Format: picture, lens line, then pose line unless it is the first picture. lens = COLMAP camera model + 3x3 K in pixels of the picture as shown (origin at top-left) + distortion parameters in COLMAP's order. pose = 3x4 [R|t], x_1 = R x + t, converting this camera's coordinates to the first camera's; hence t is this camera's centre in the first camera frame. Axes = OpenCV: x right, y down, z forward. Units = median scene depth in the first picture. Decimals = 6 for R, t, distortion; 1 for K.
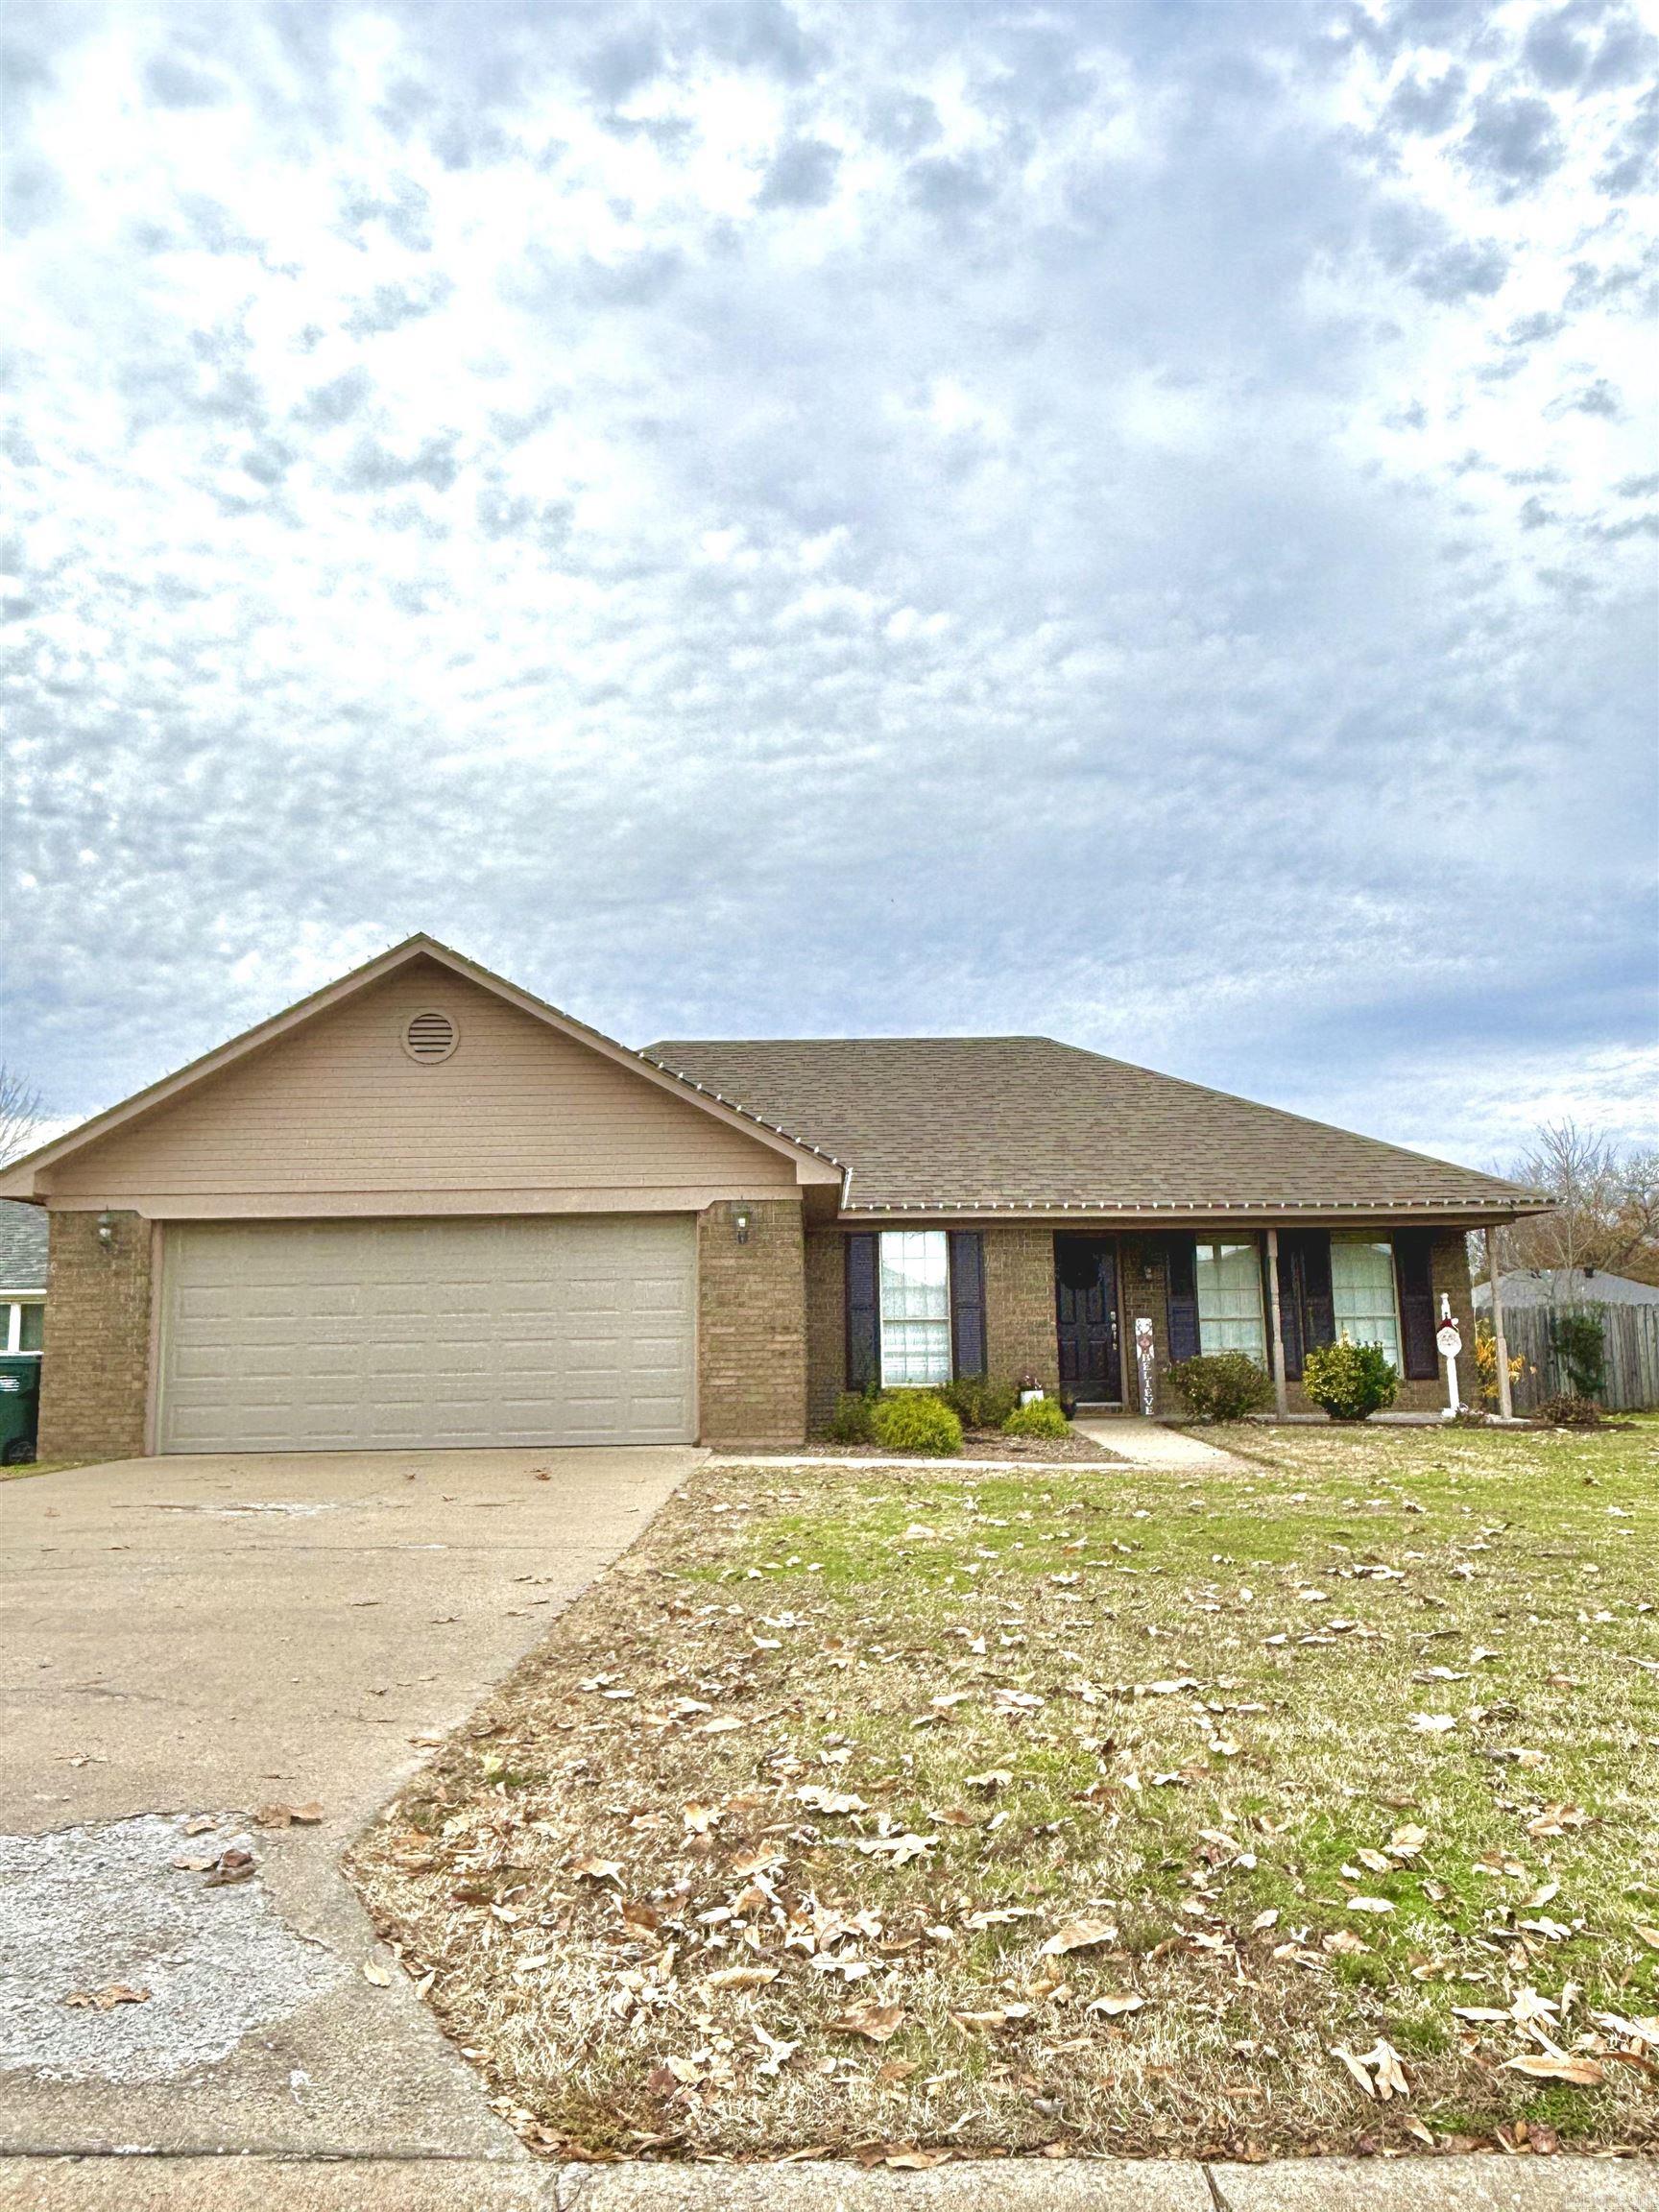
lens RADIAL K [[1566.9, 0, 826.3], [0, 1566.9, 1108.0], [0, 0, 1]] dist [0.010438, -0.020582]
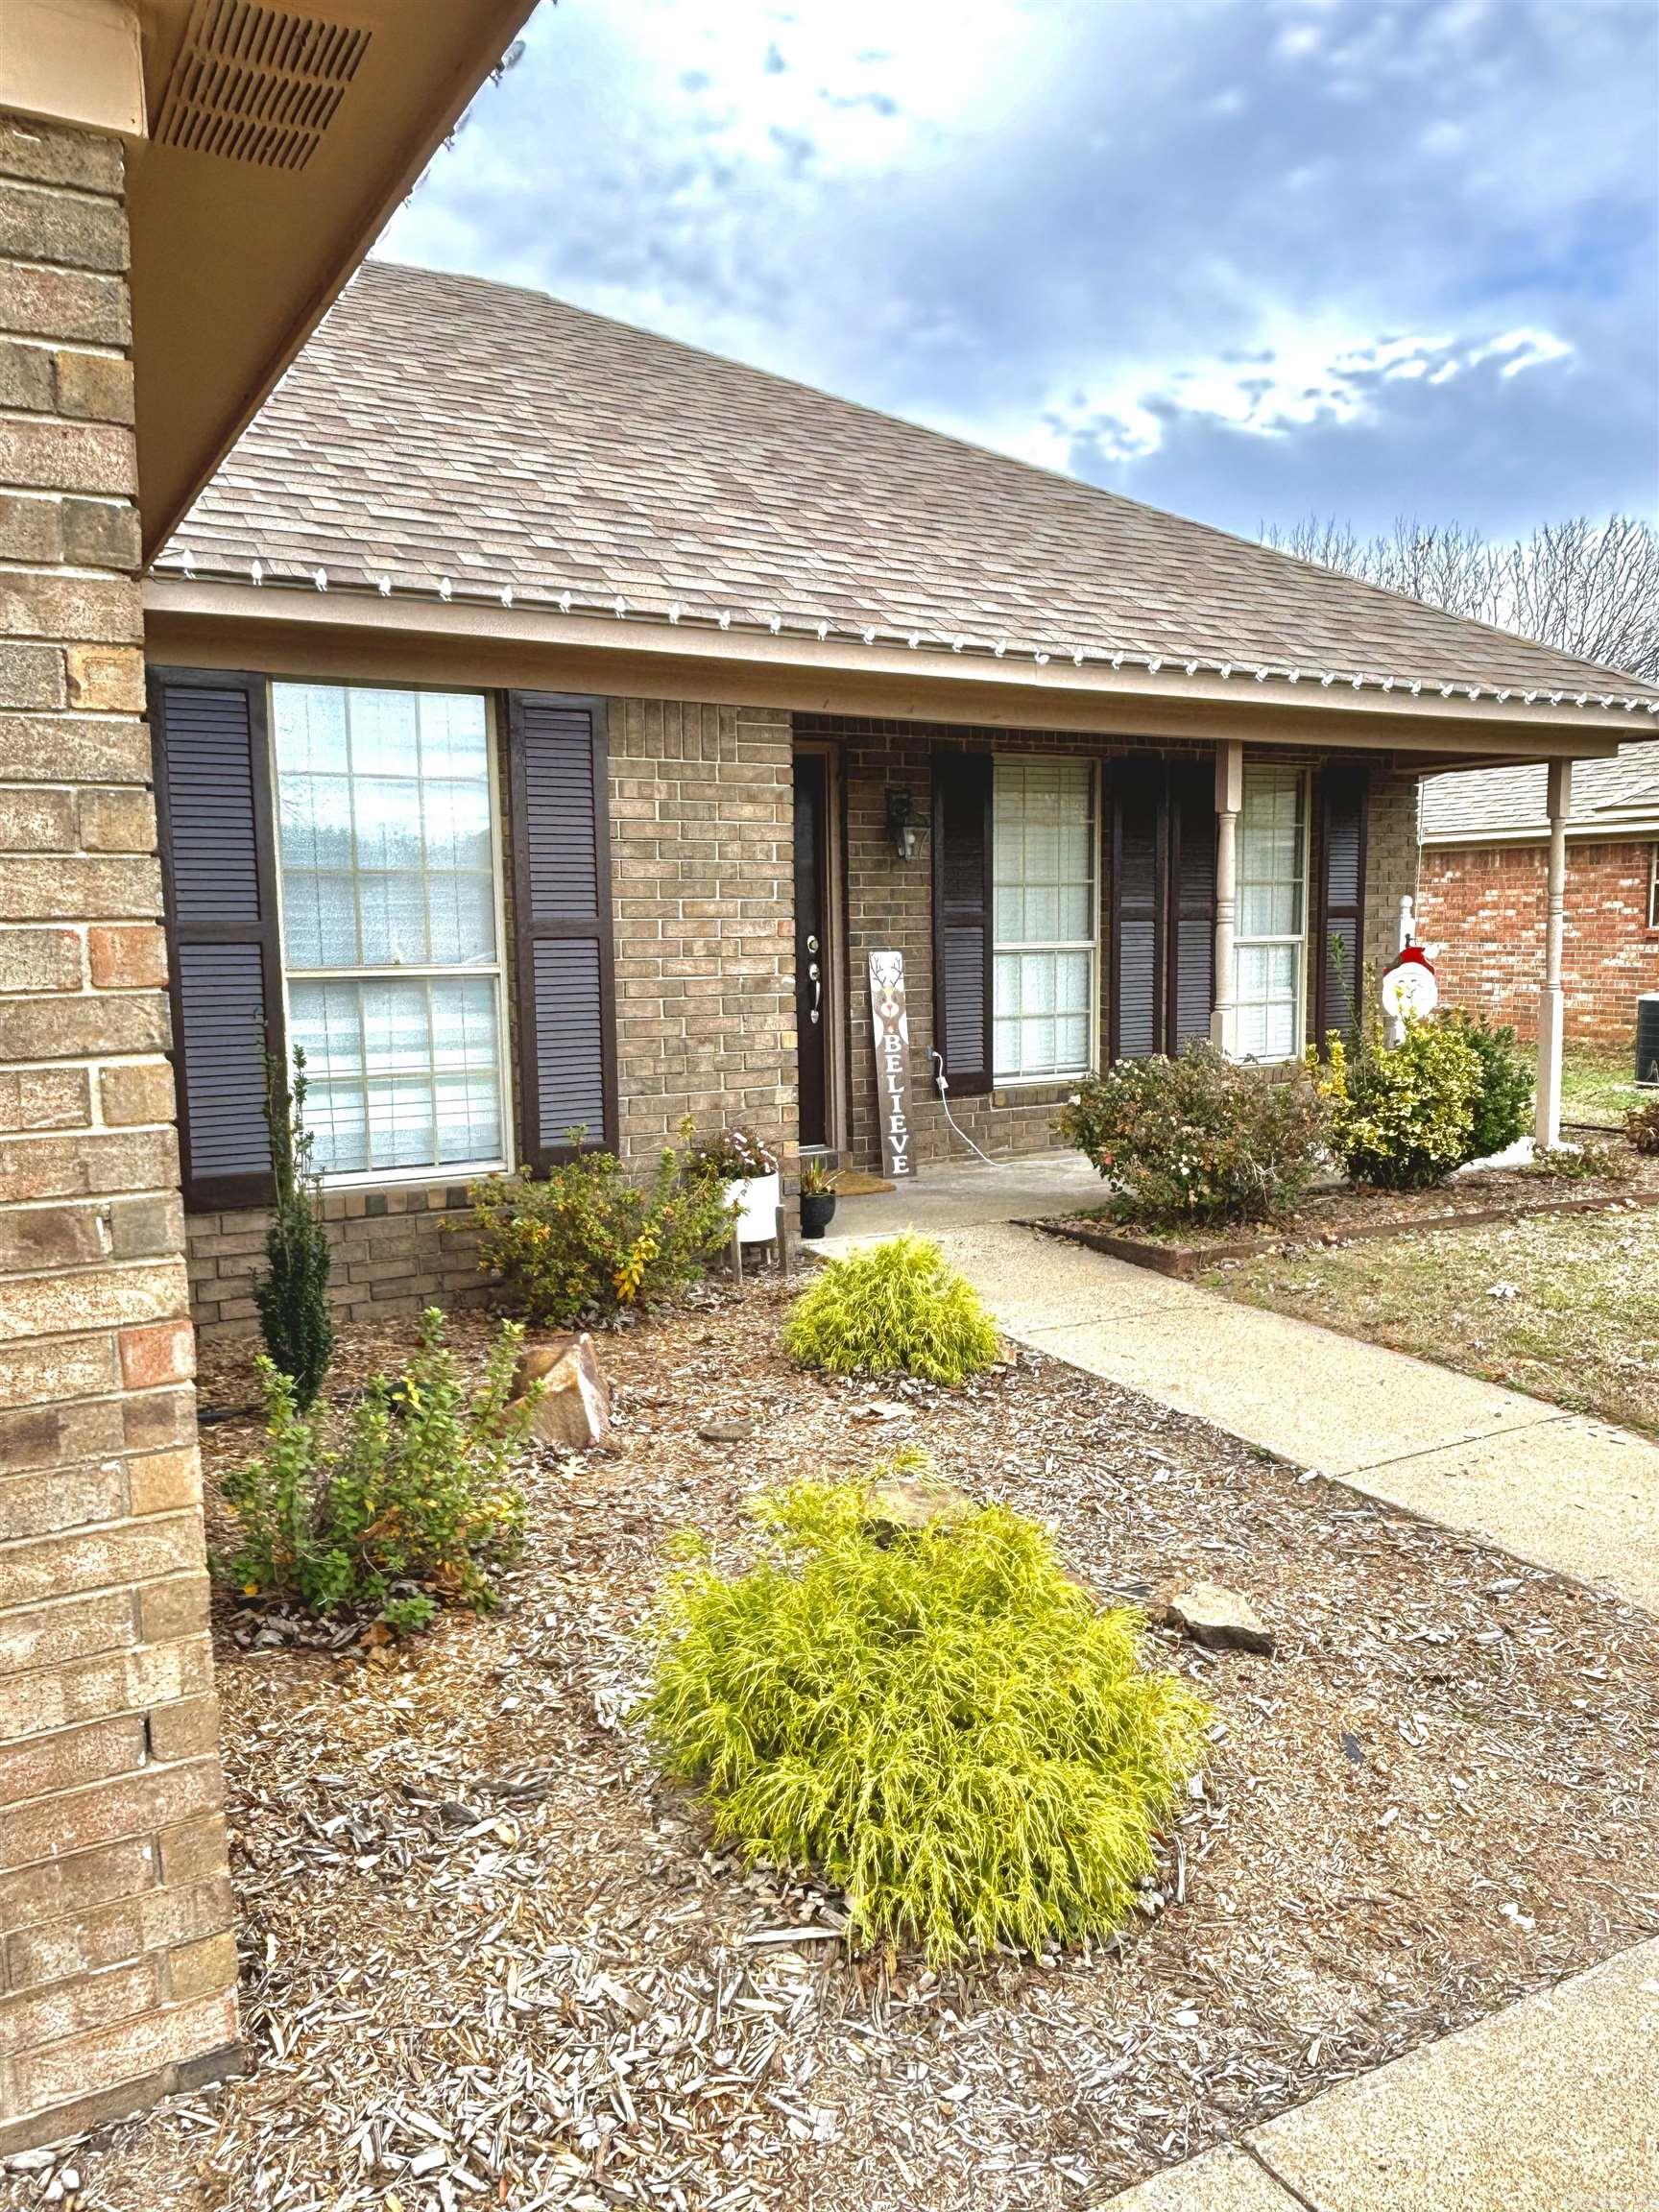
lens RADIAL K [[1566.9, 0, 823.3], [0, 1566.9, 1109.1], [0, 0, 1]] dist [0.010438, -0.020582]
pose [[0.879111, -0.057327, 0.473157, -0.017341], [-0.067534, 0.967741, 0.242726, 0.078912], [-0.471809, -0.245337, 0.846880, 0.683338]]
